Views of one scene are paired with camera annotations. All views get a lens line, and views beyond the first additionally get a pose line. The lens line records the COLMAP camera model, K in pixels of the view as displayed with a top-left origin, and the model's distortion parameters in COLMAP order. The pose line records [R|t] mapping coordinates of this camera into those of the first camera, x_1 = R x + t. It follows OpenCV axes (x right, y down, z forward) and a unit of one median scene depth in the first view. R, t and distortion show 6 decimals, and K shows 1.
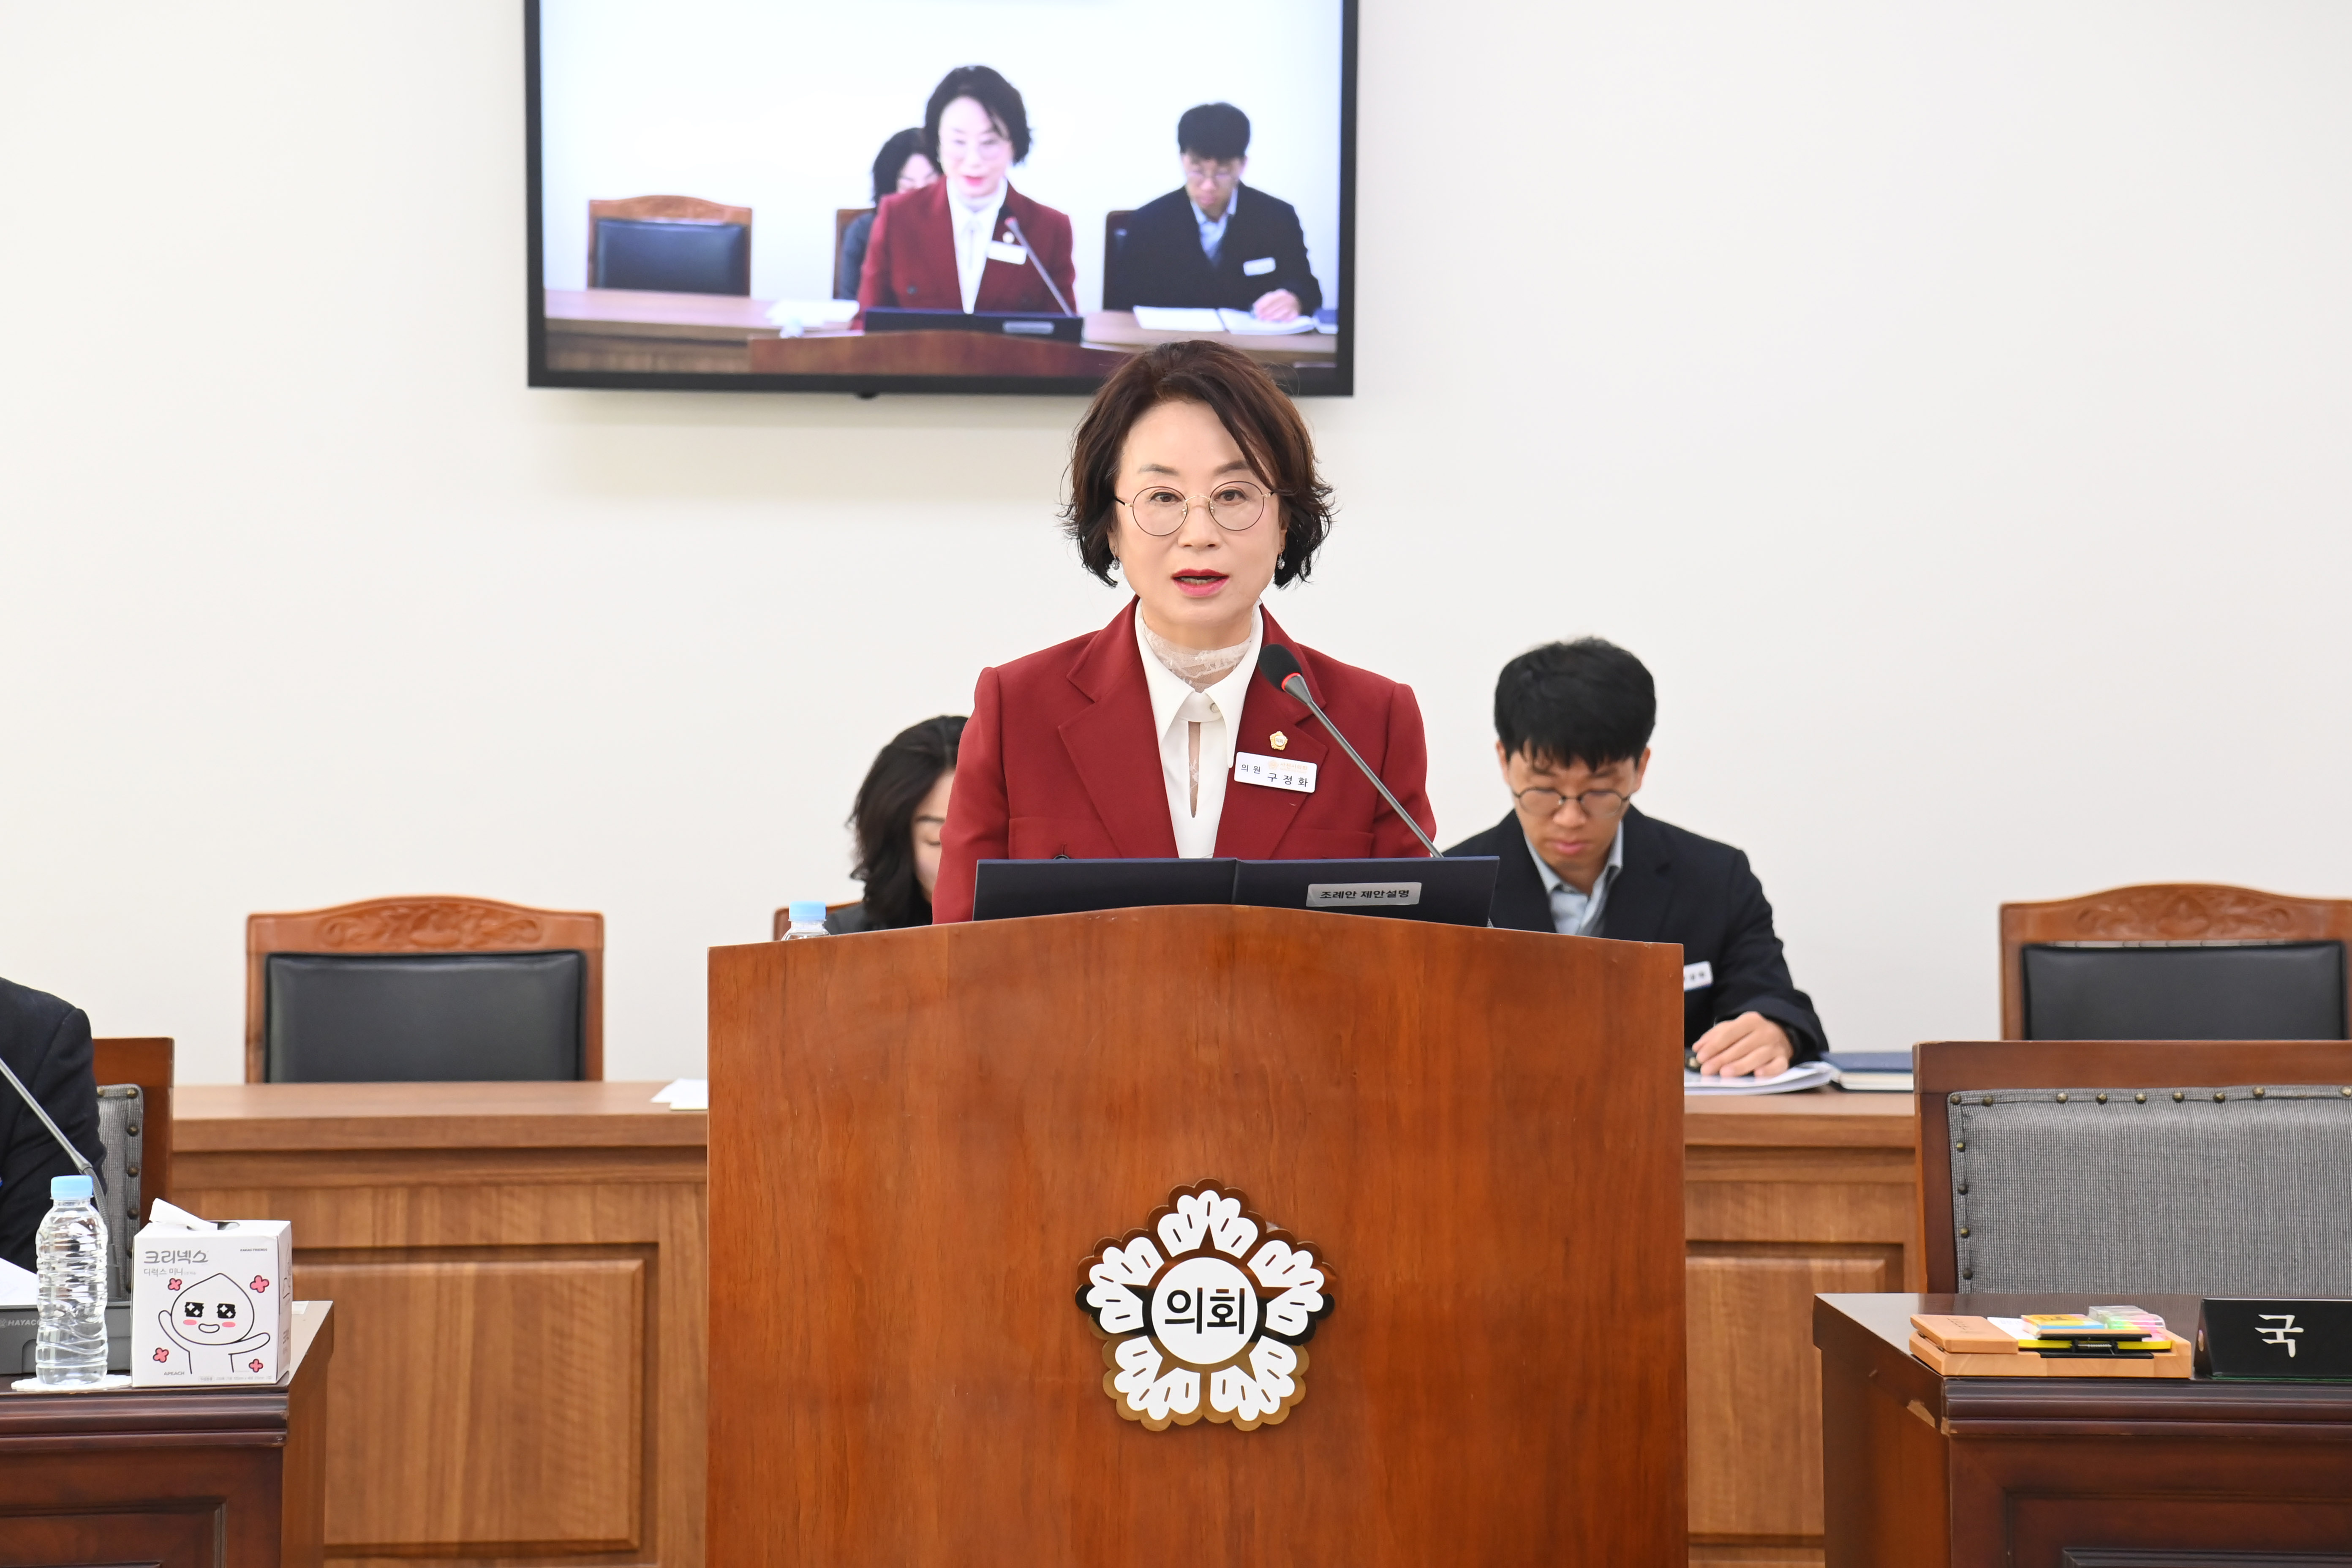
lens RADIAL K [[7861.0, 0, 1173.5], [0, 7861.0, 795.3], [0, 0, 1]] dist [1.333182, 0.000000]
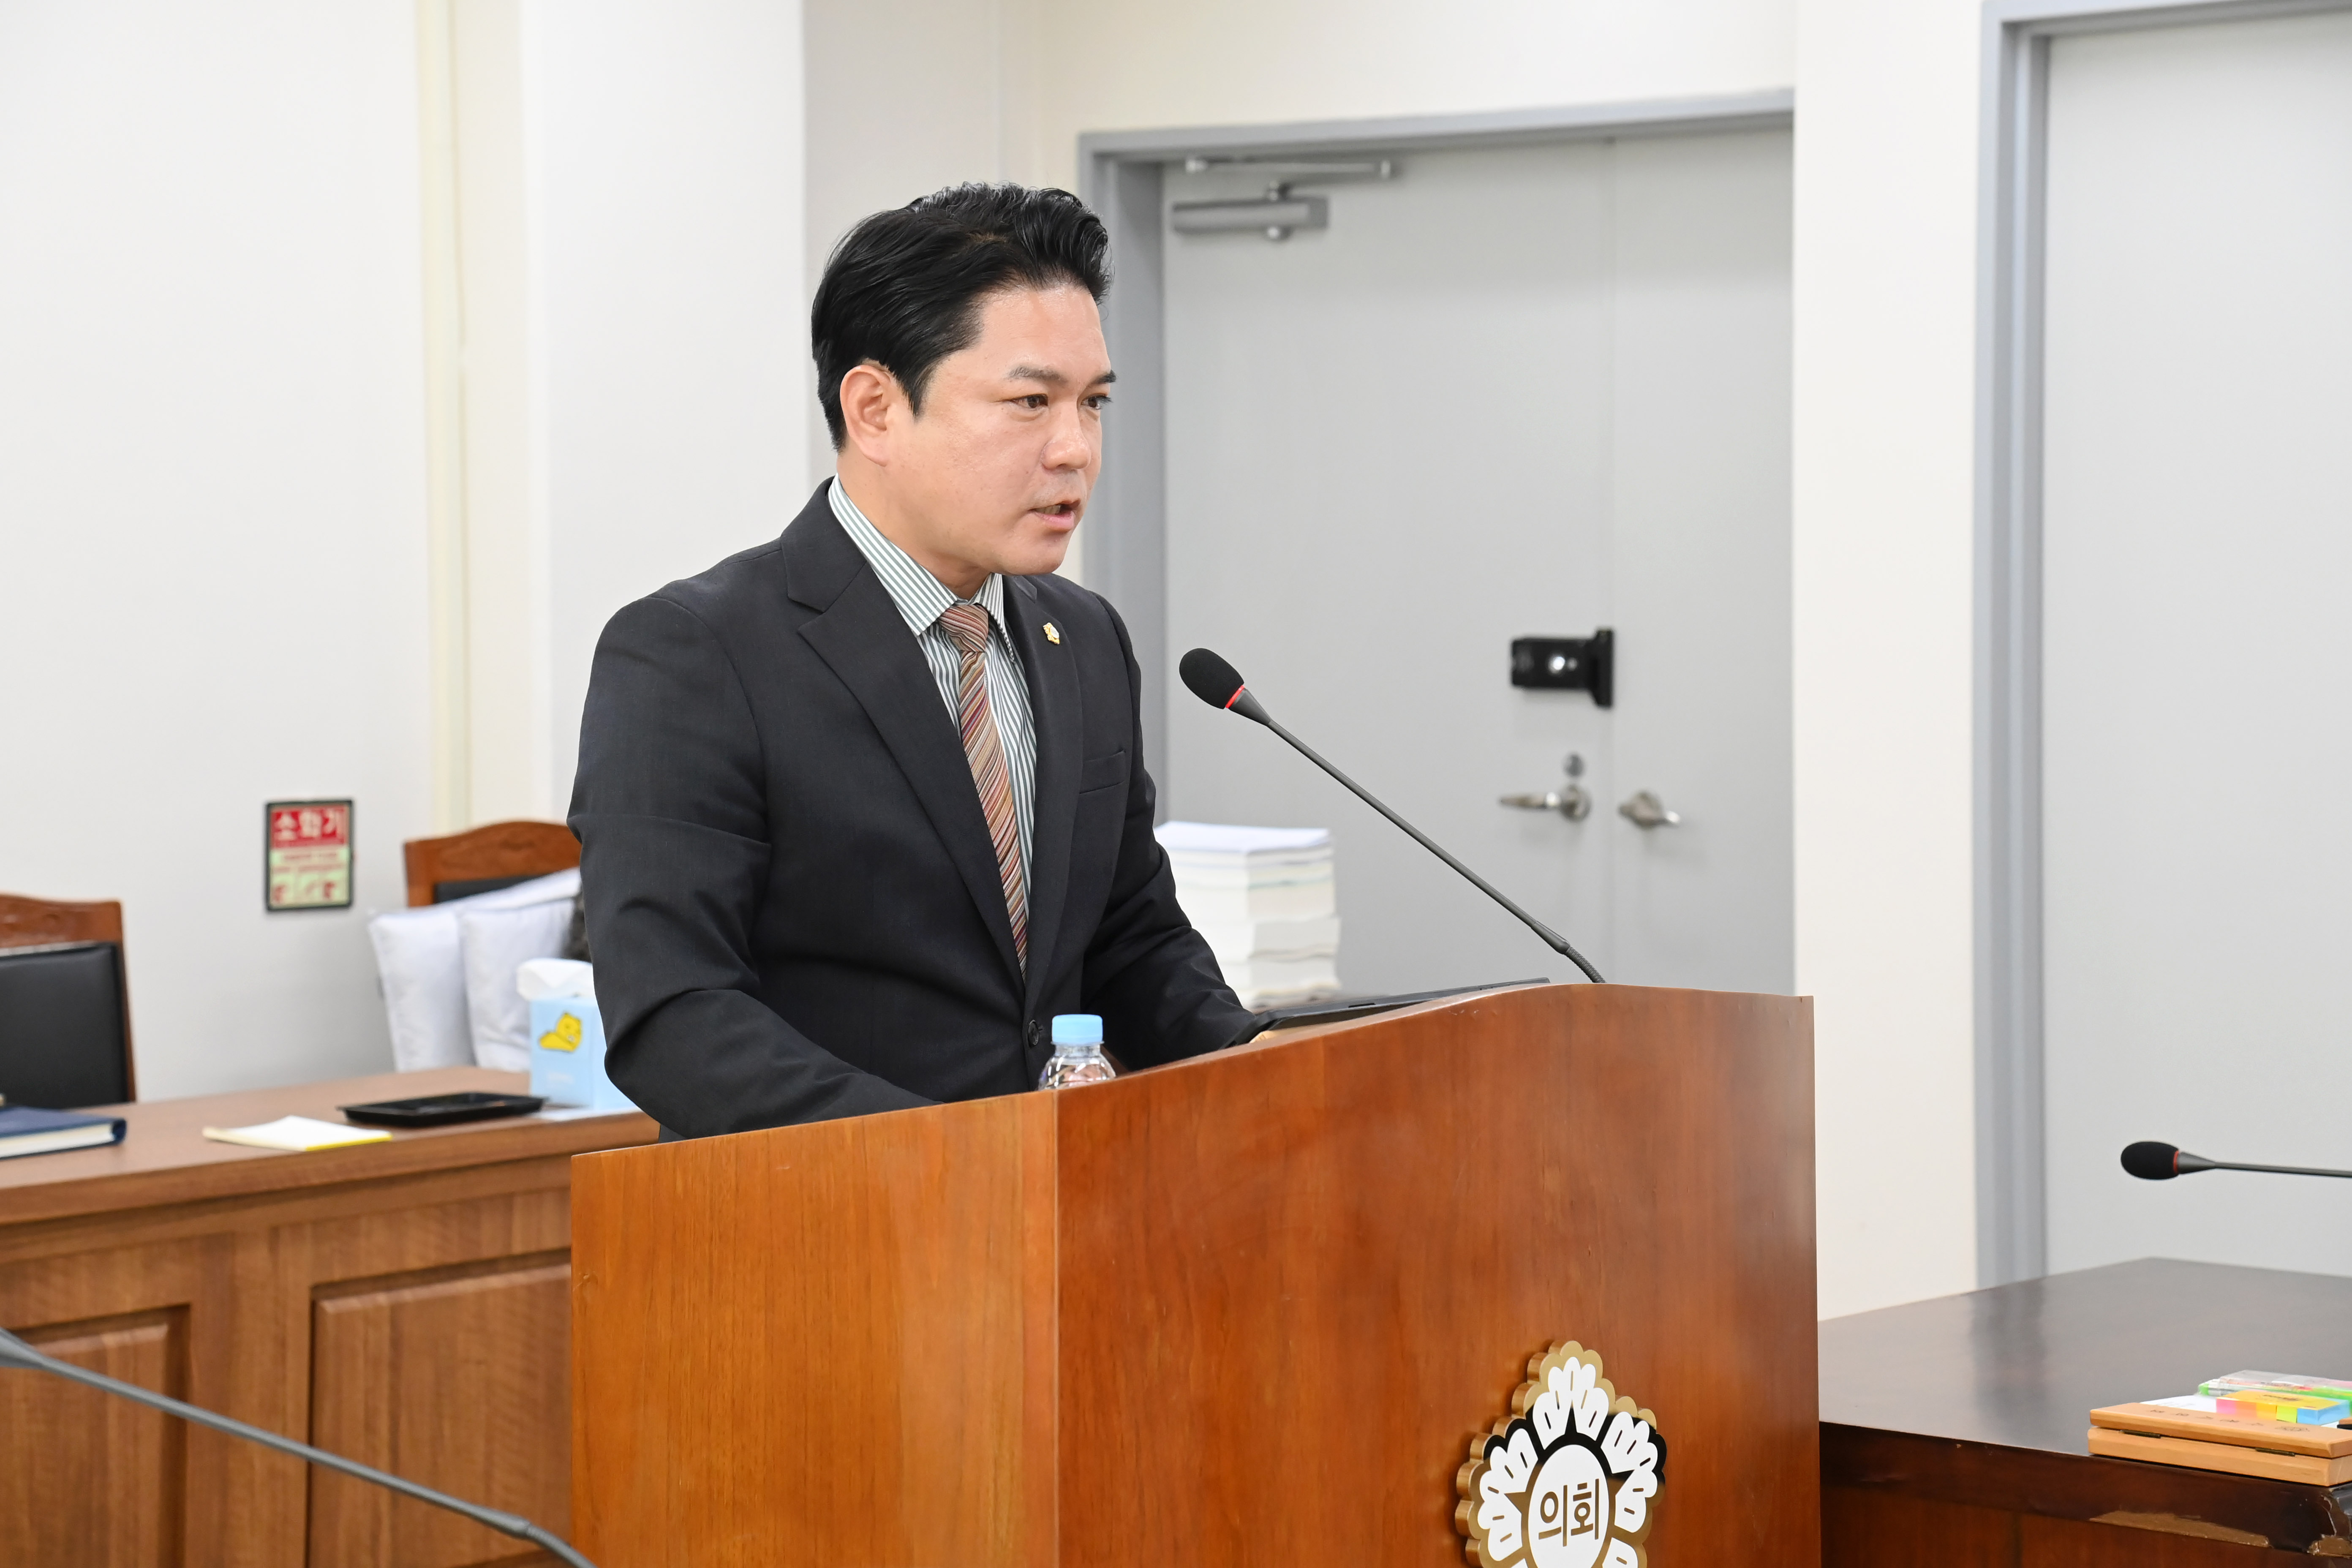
lens RADIAL K [[5393.0, 0, 1176.7], [0, 5393.0, 781.5], [0, 0, 1]] dist [0.647874, 0.000000]
pose [[0.663862, -0.037227, 0.746928, -0.414839], [0.031481, 0.999266, 0.021824, -0.018805], [-0.747192, 0.009026, 0.664547, 0.672152]]
